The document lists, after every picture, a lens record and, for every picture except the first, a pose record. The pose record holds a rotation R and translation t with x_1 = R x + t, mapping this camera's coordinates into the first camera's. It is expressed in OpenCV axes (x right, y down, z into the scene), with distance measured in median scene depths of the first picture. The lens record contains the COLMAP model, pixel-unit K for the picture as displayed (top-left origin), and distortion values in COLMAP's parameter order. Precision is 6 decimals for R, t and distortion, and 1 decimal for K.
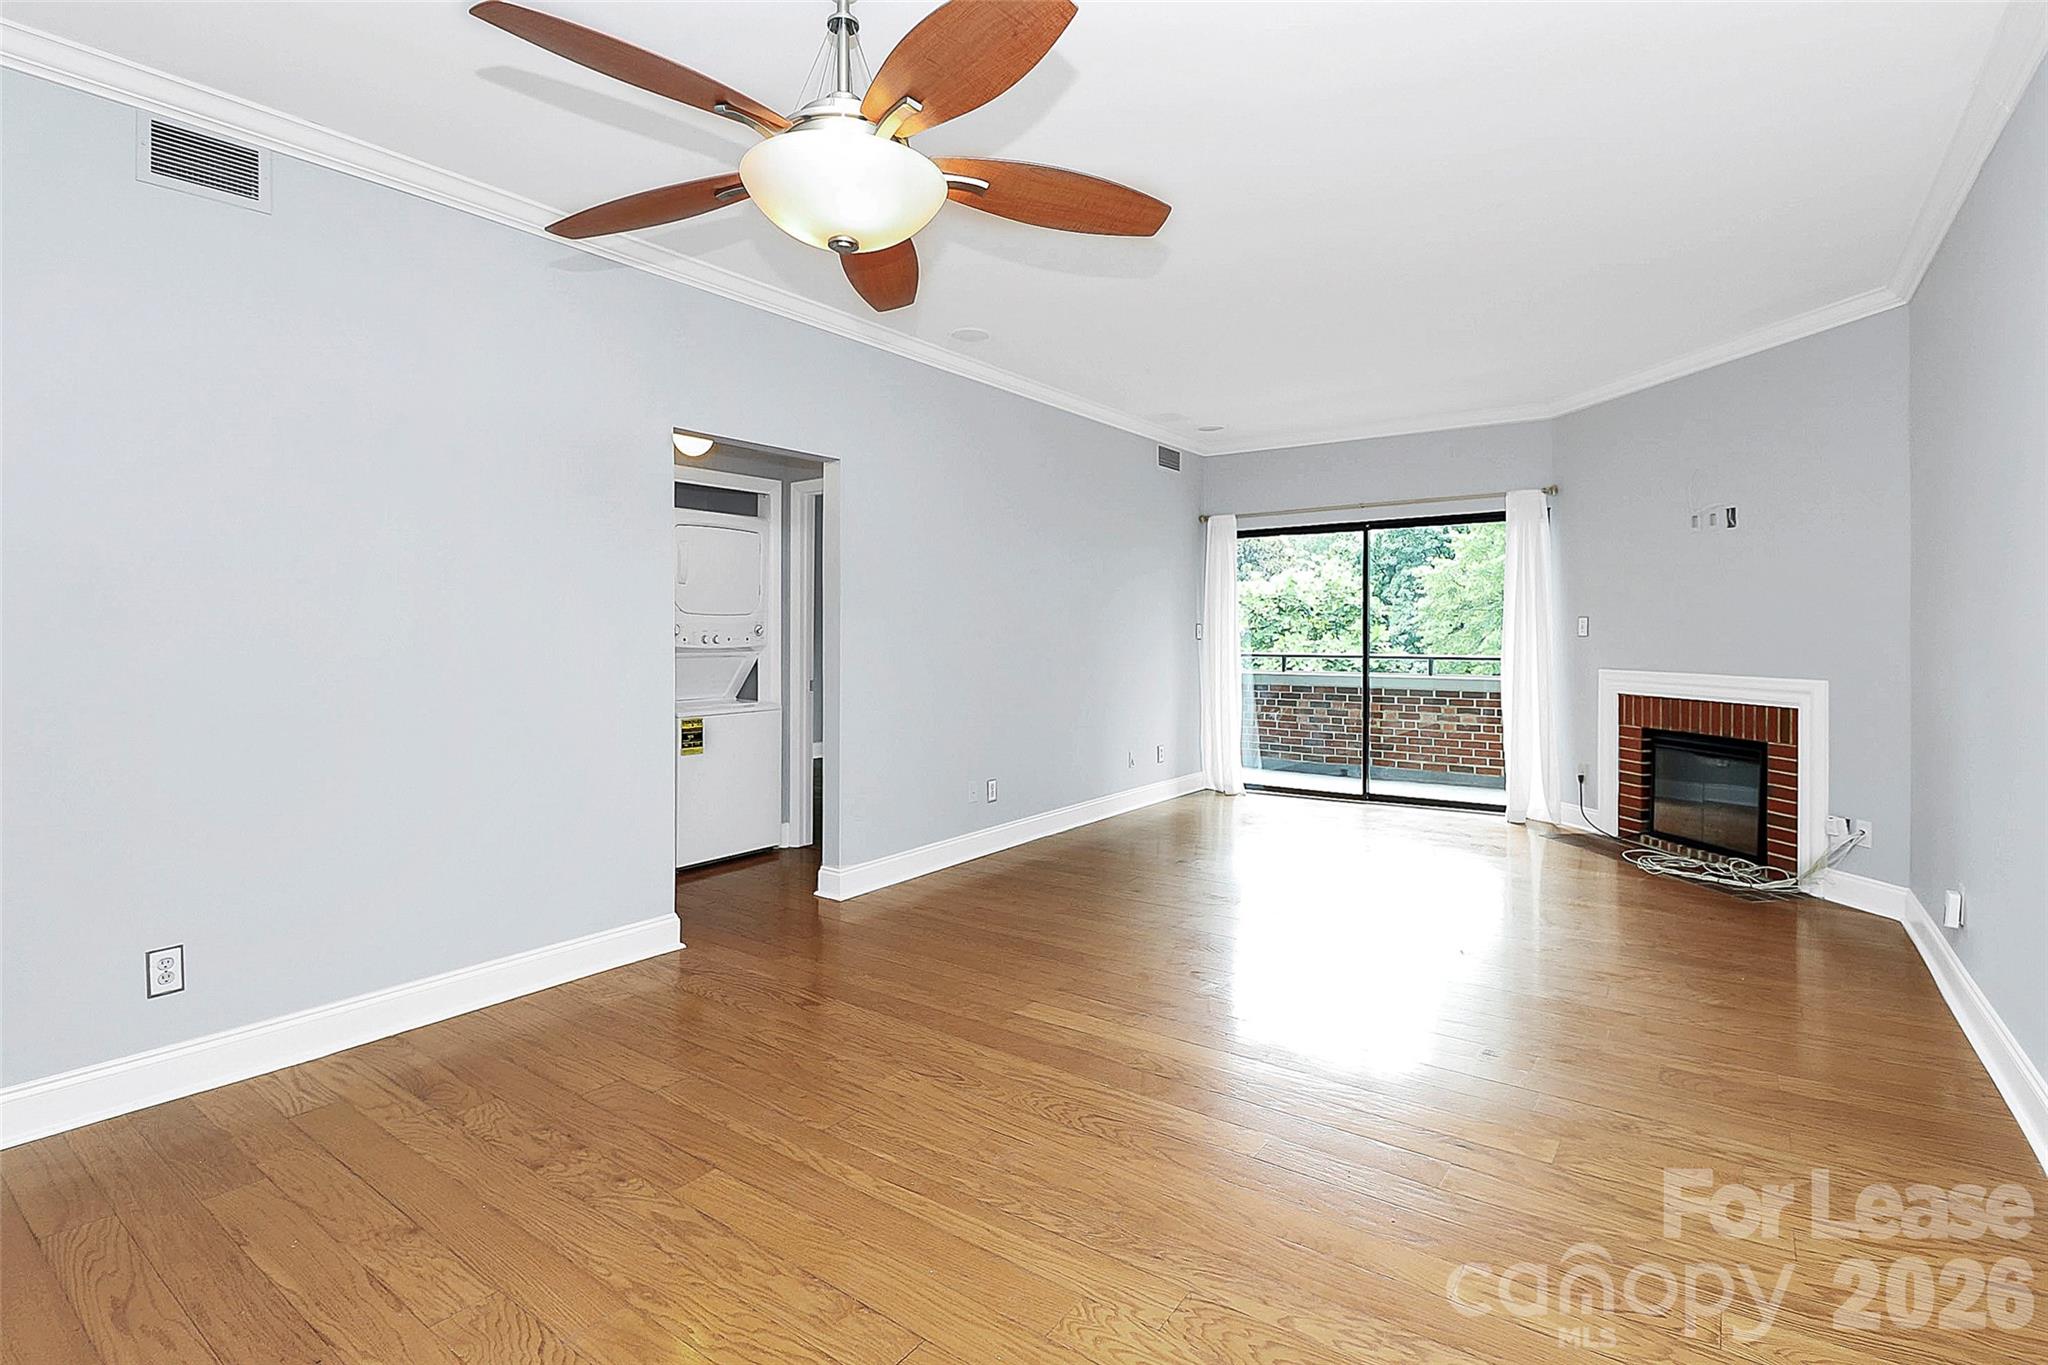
lens RADIAL K [[985.9, 0, 1015.0], [0, 985.9, 636.6], [0, 0, 1]] dist [0.011118, -0.017003]
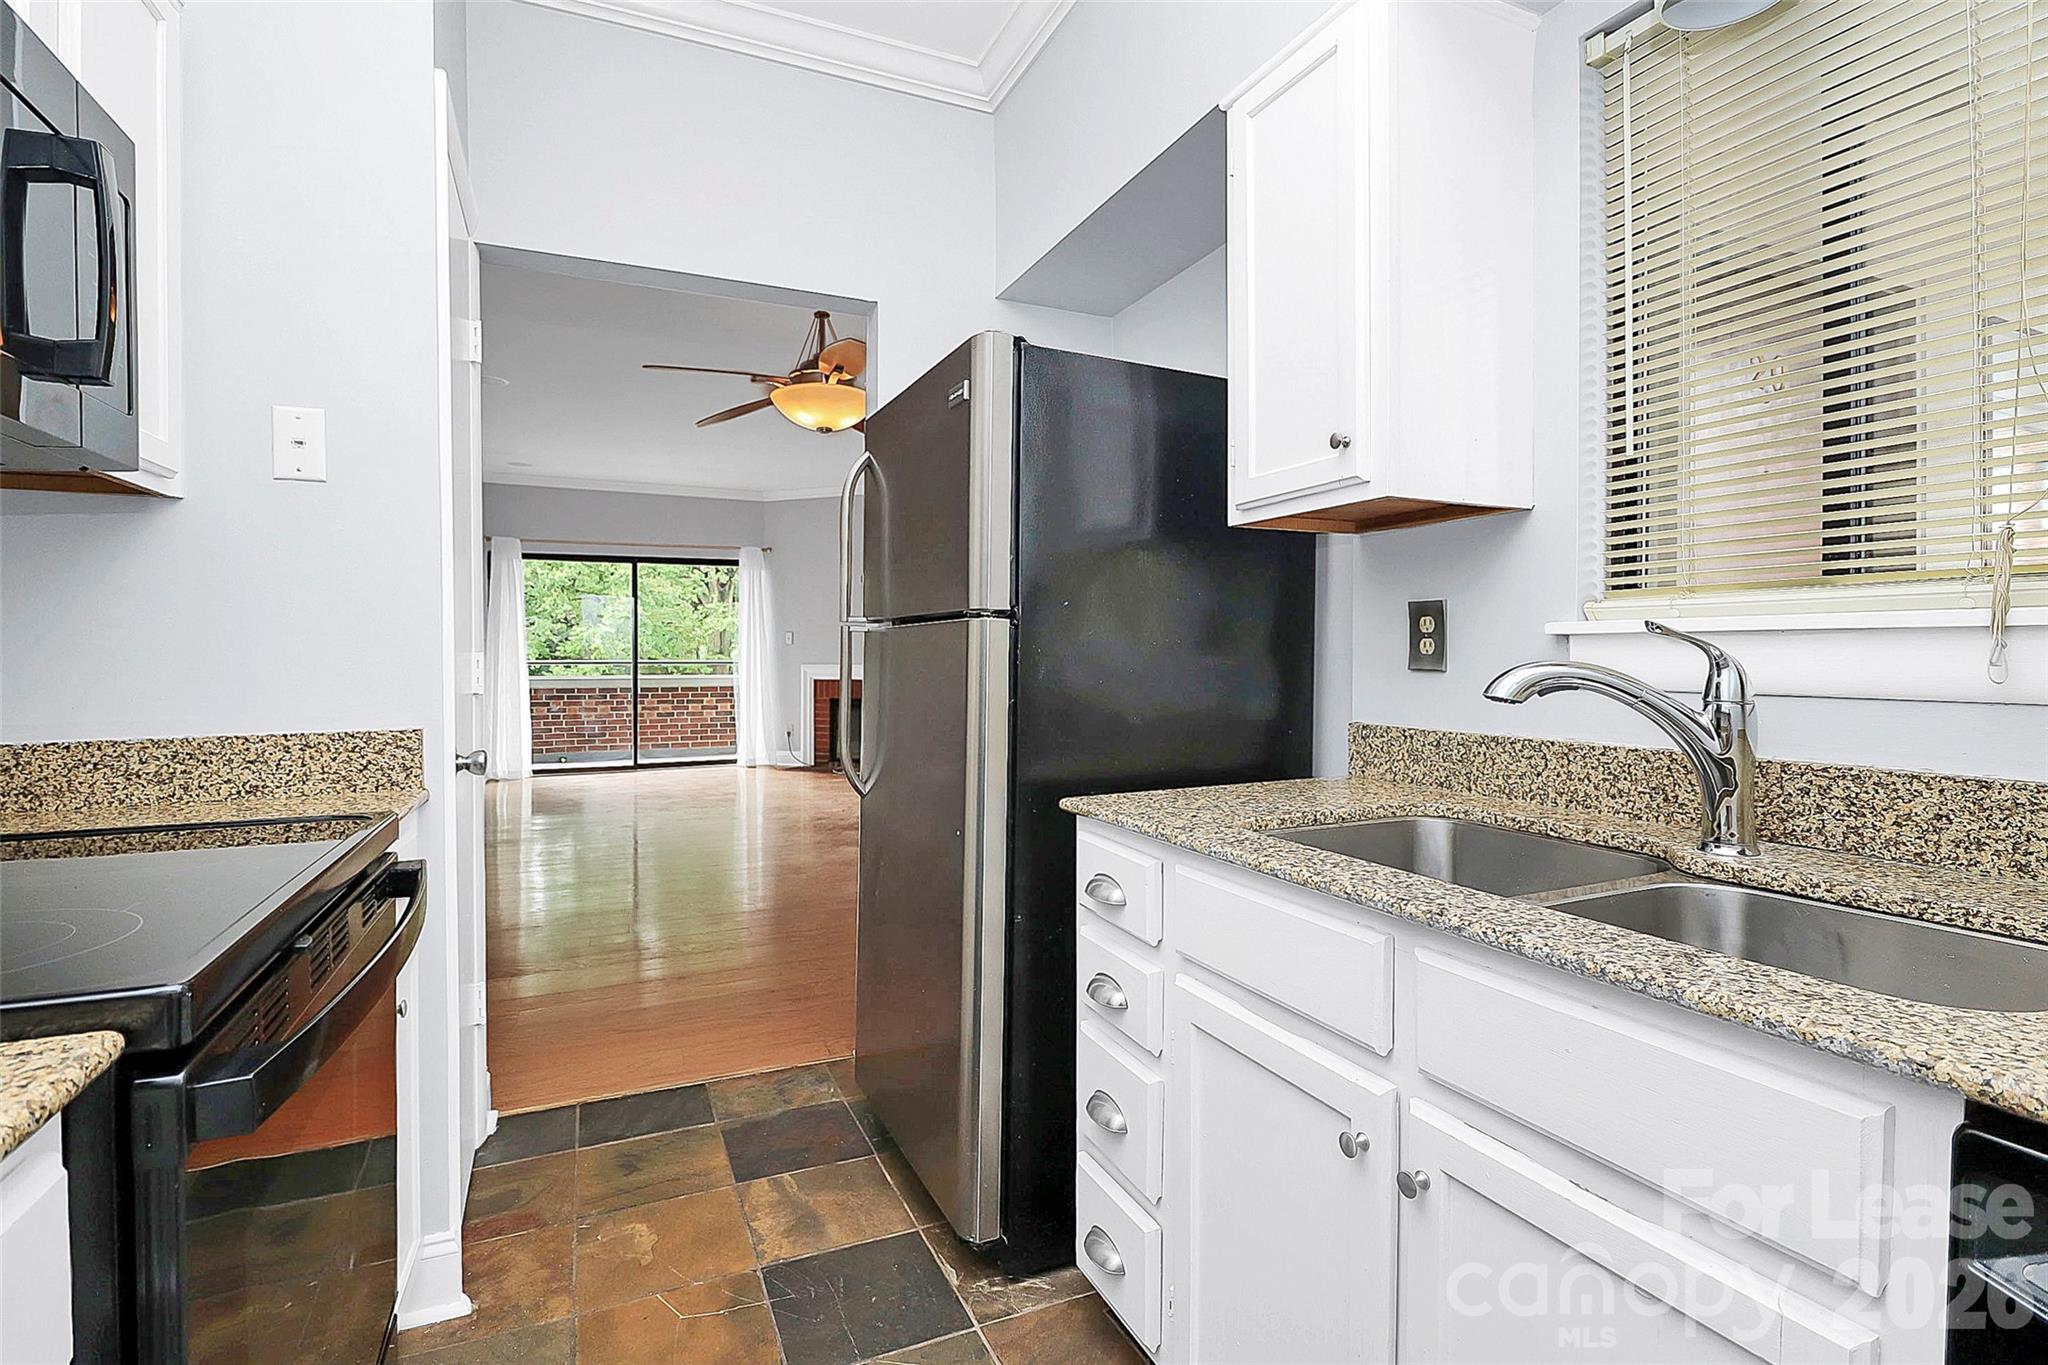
lens RADIAL K [[985.9, 0, 1015.0], [0, 985.9, 636.6], [0, 0, 1]] dist [0.011118, -0.017003]
pose [[0.509116, 0.015078, 0.860566, -0.561283], [0.001904, 0.999824, -0.018645, 0.016236], [-0.860696, 0.011131, 0.508997, -0.100873]]
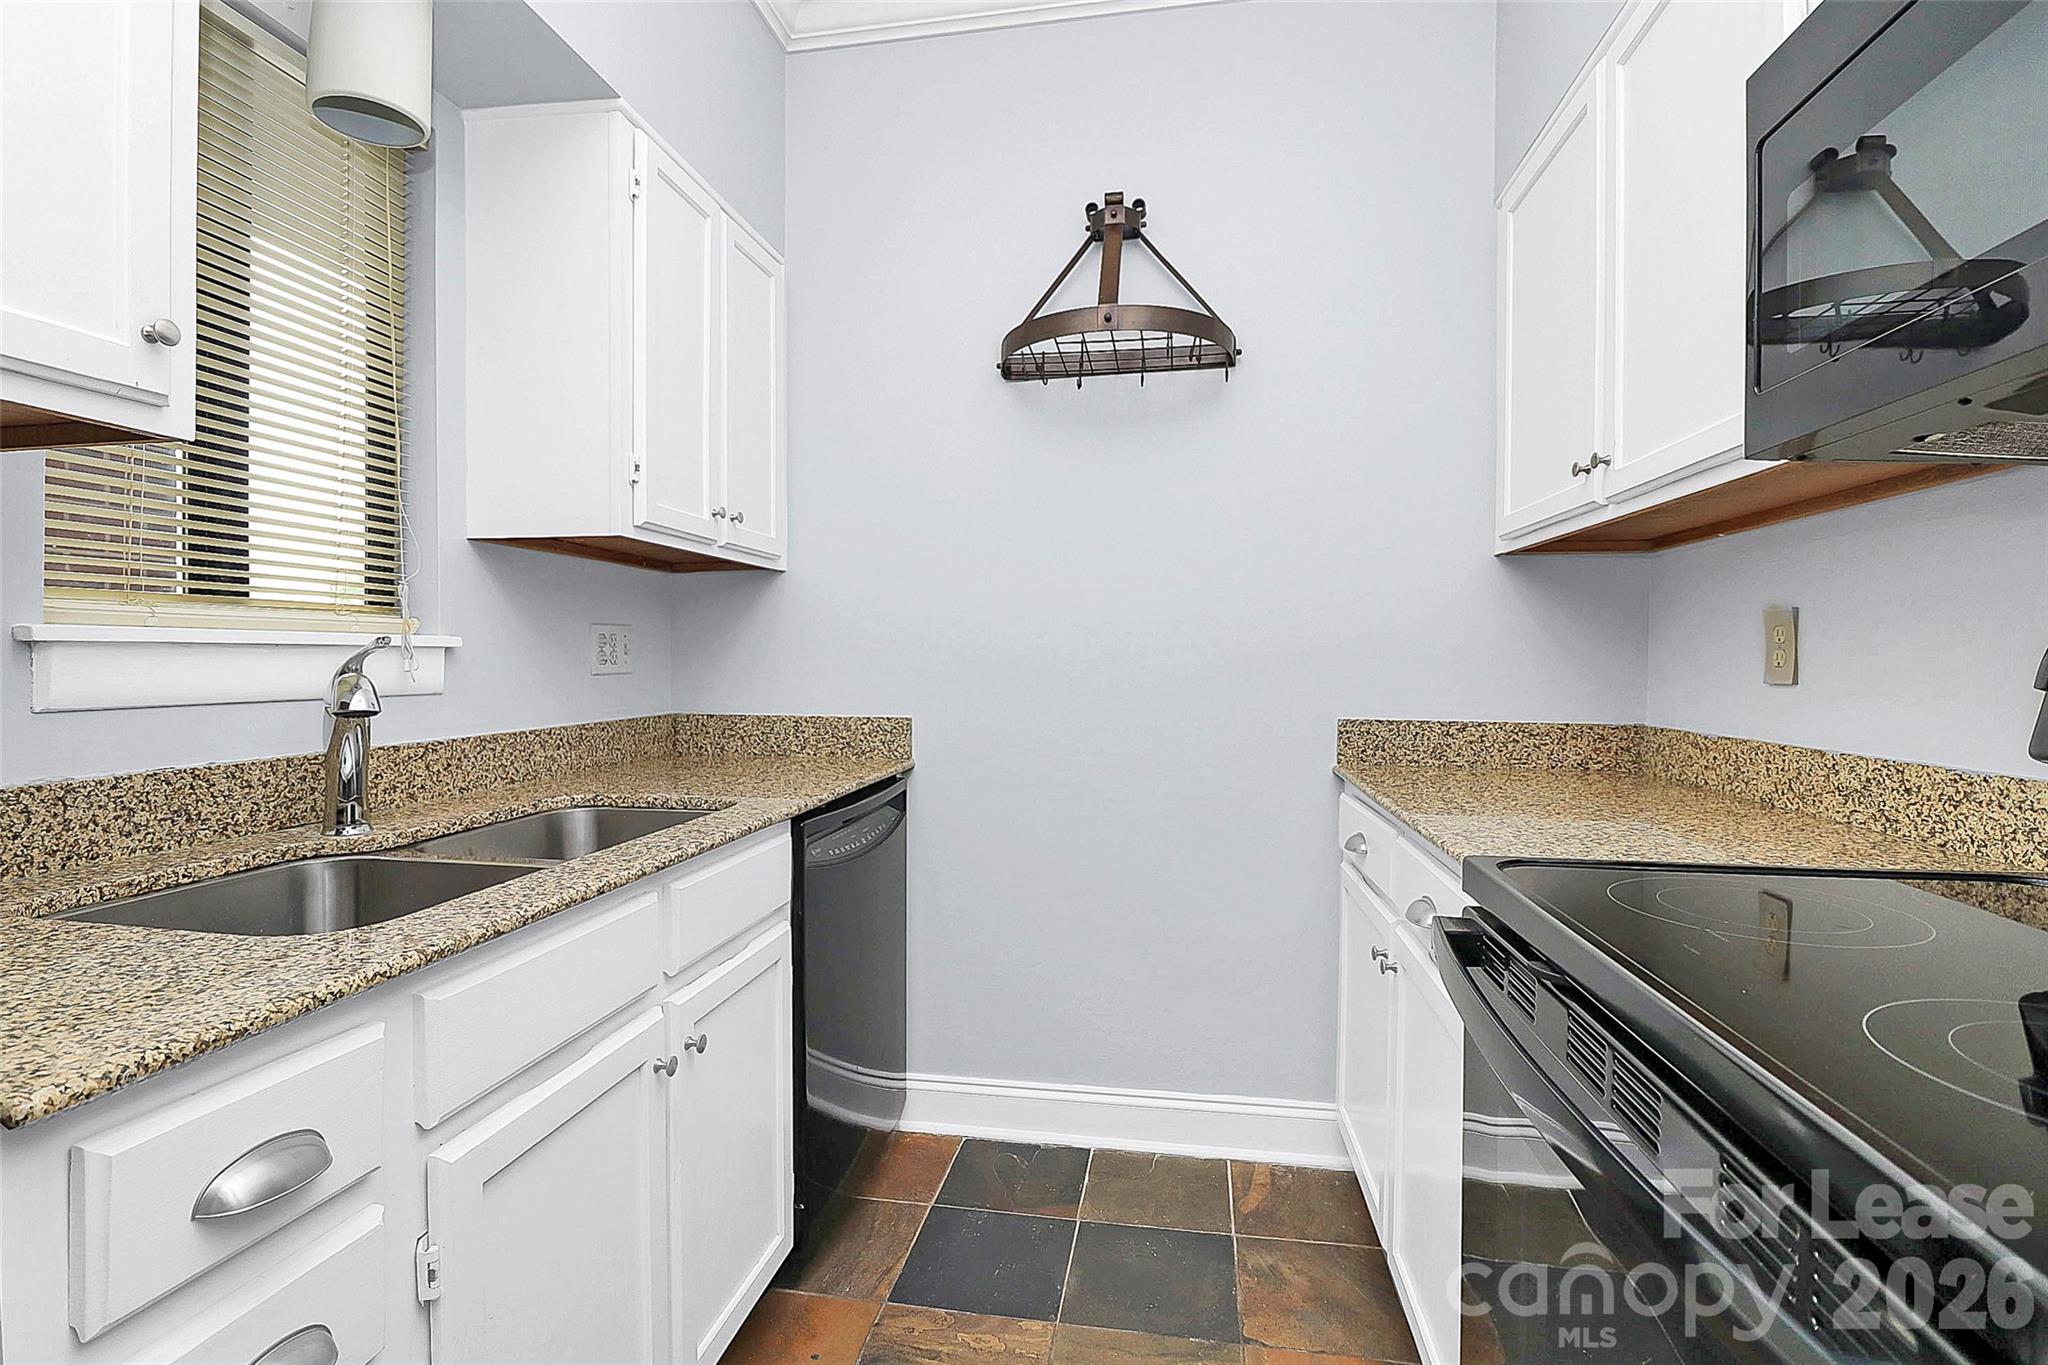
lens RADIAL K [[973.7, 0, 1028.2], [0, 973.7, 655.8], [0, 0, 1]] dist [0.000360, -0.000939]
pose [[-0.898127, 0.000831, -0.439736, -0.389421], [0.000450, 0.999999, 0.000970, 0.014374], [0.439737, 0.000673, -0.898127, 0.118460]]
